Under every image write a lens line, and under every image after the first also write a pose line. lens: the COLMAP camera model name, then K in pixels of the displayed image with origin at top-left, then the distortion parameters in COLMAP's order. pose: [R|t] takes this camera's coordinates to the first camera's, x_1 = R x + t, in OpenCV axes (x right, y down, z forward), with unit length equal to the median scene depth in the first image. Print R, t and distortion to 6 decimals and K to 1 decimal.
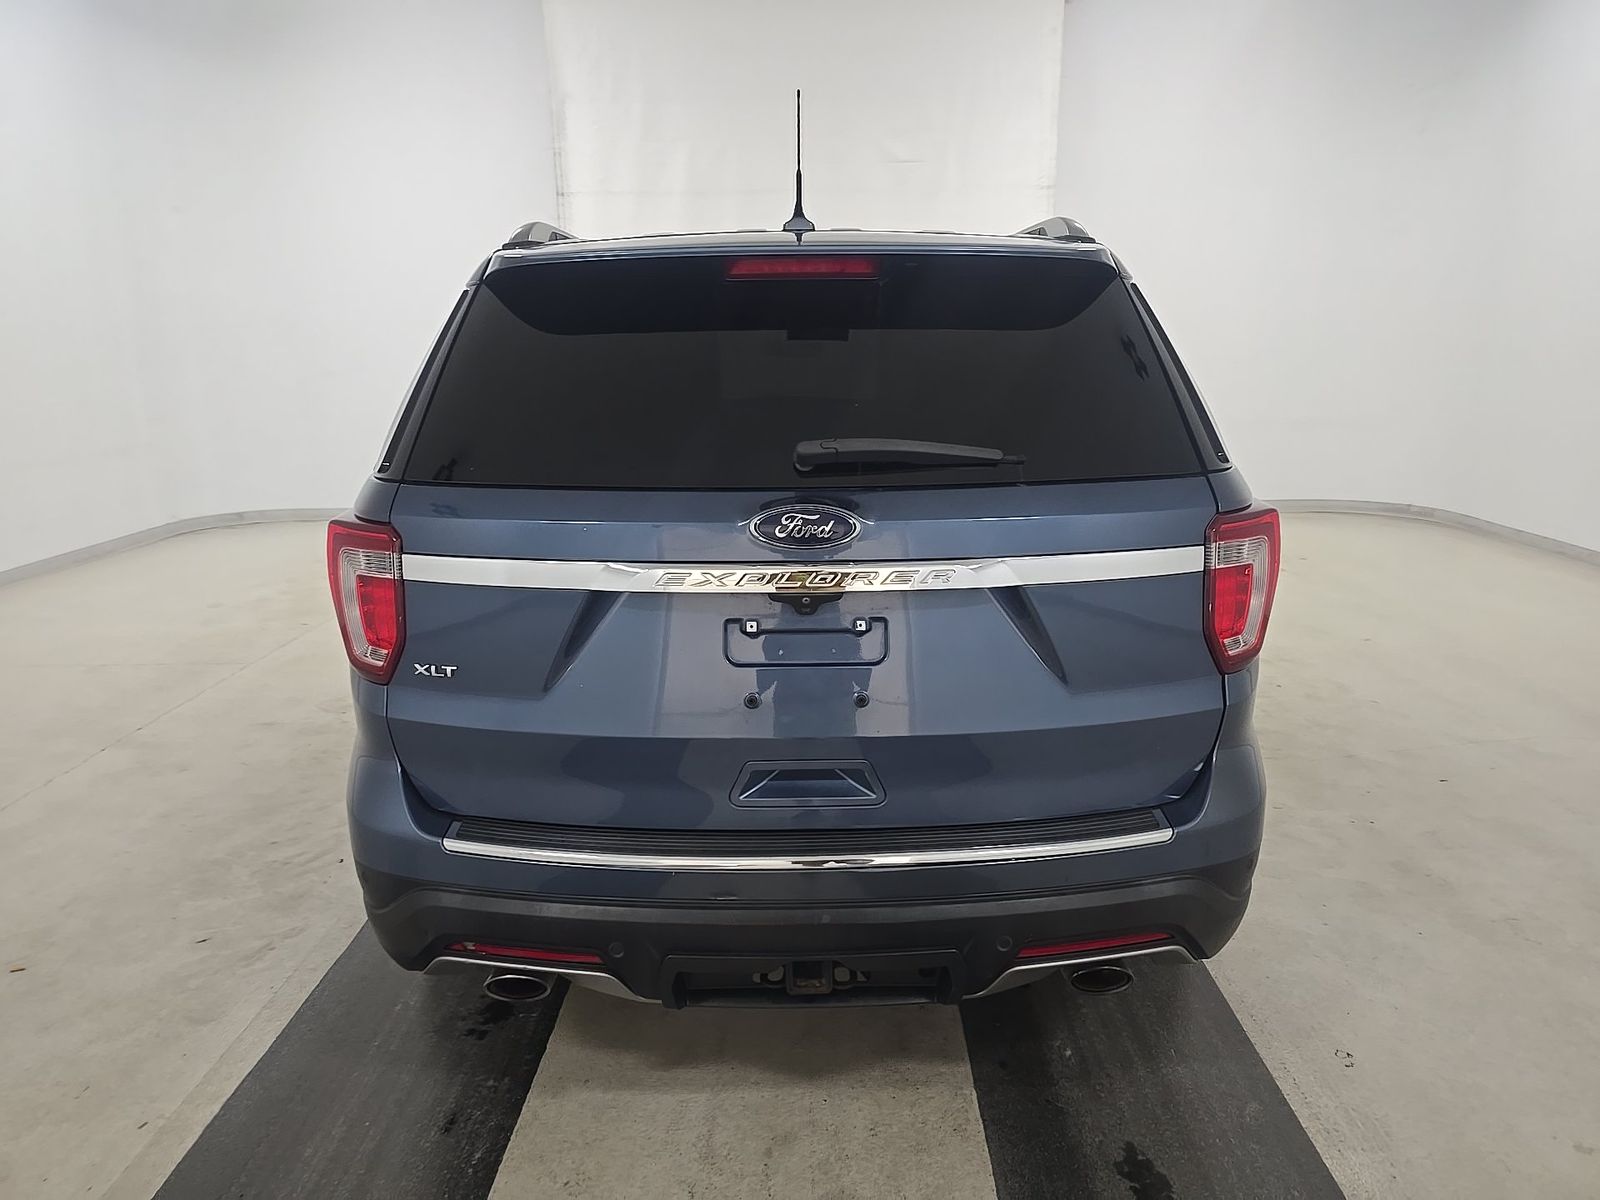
lens RADIAL K [[1106.9, 0, 794.5], [0, 1106.9, 602.3], [0, 0, 1]] dist [0.048137, -0.048541]
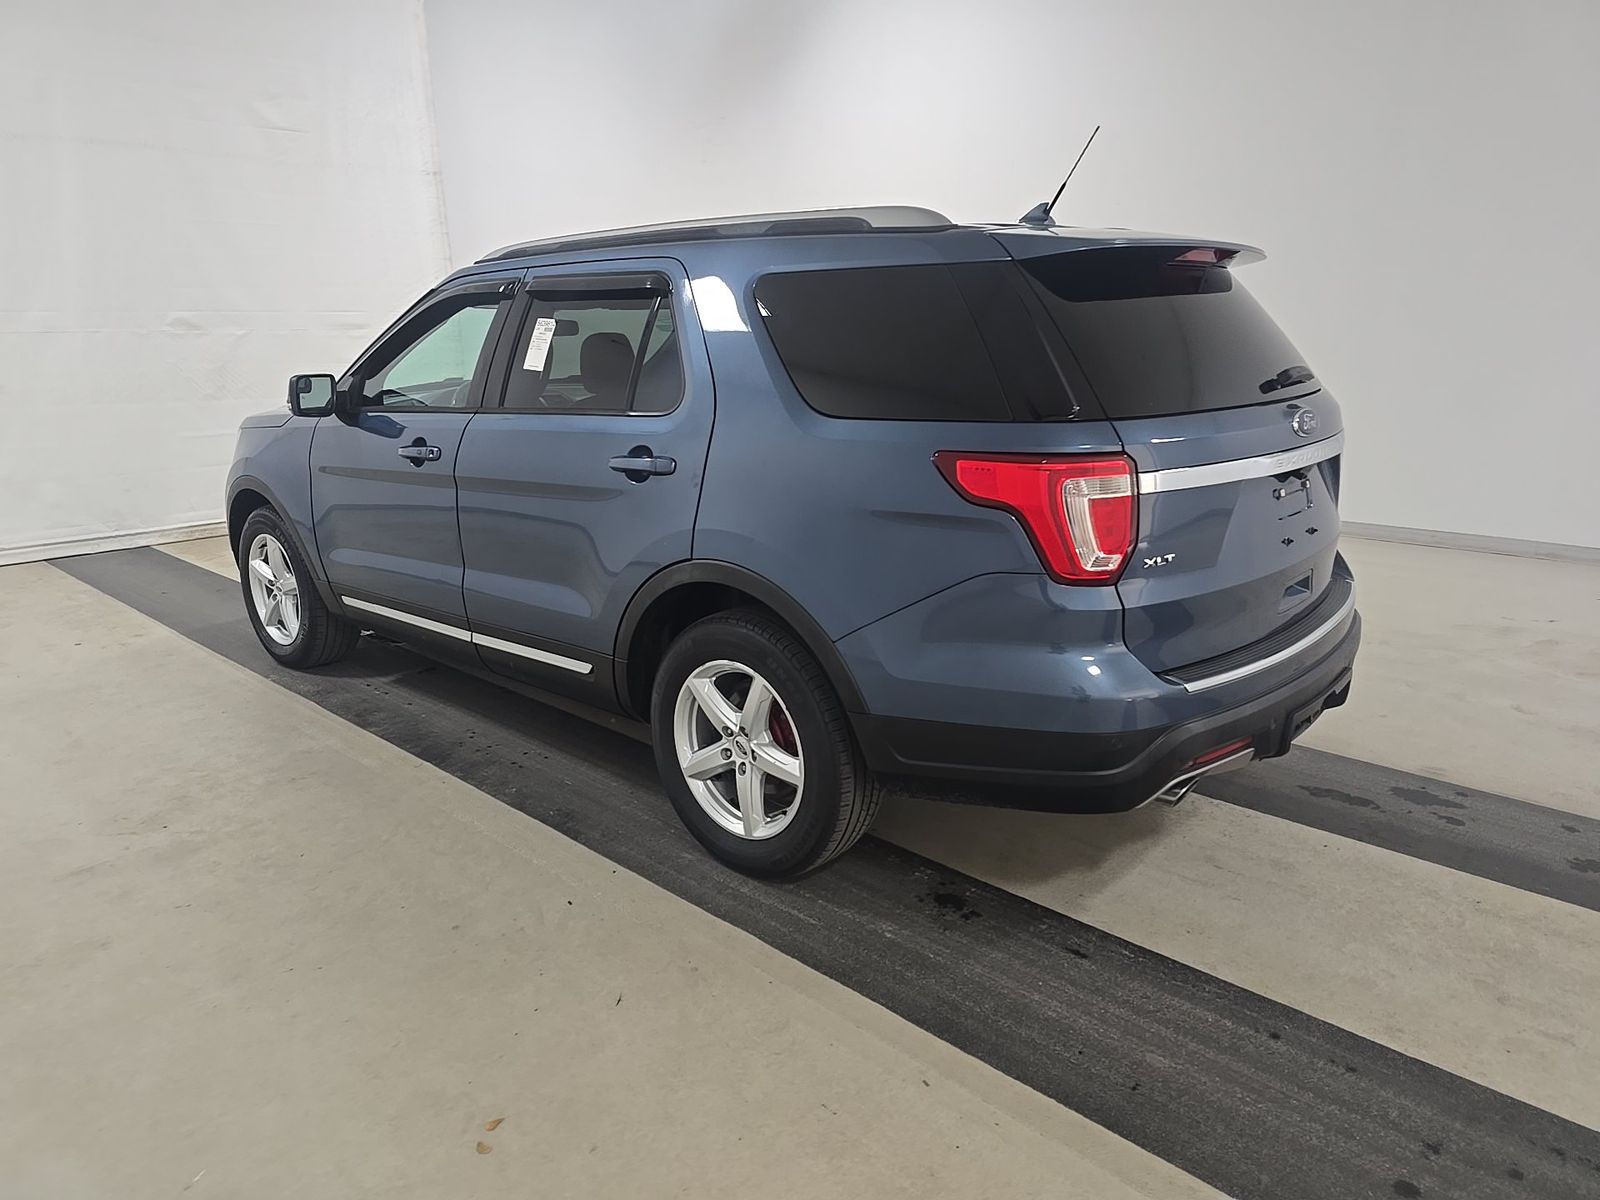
lens RADIAL K [[1106.9, 0, 794.5], [0, 1106.9, 602.3], [0, 0, 1]] dist [0.048137, -0.048541]
pose [[0.665389, -0.188334, 0.722349, -1.280043], [0.183447, 0.979232, 0.086328, -0.067089], [-0.723606, 0.075072, 0.686119, 0.350968]]
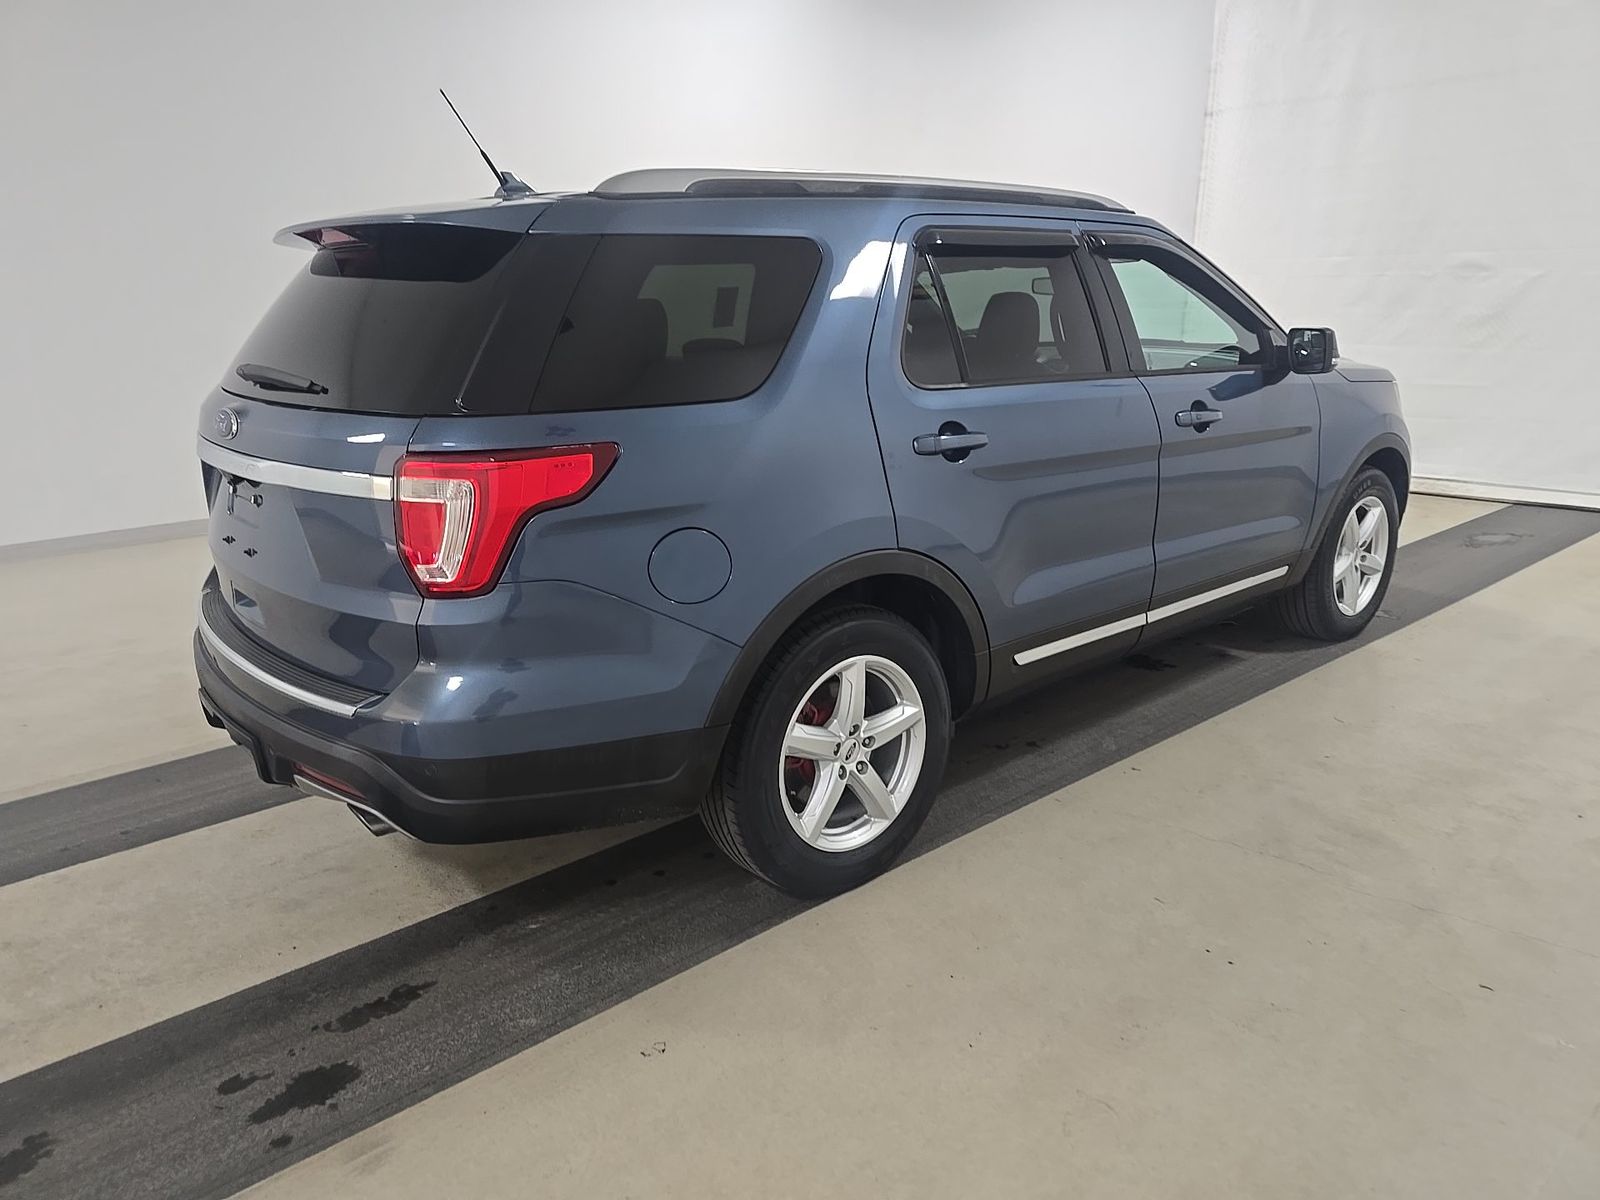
lens RADIAL K [[1106.9, 0, 794.5], [0, 1106.9, 602.3], [0, 0, 1]] dist [0.048137, -0.048541]
pose [[0.636188, 0.210093, -0.742378, 1.245760], [-0.164560, 0.977019, 0.135475, -0.121661], [0.753780, 0.035978, 0.656141, 0.467985]]
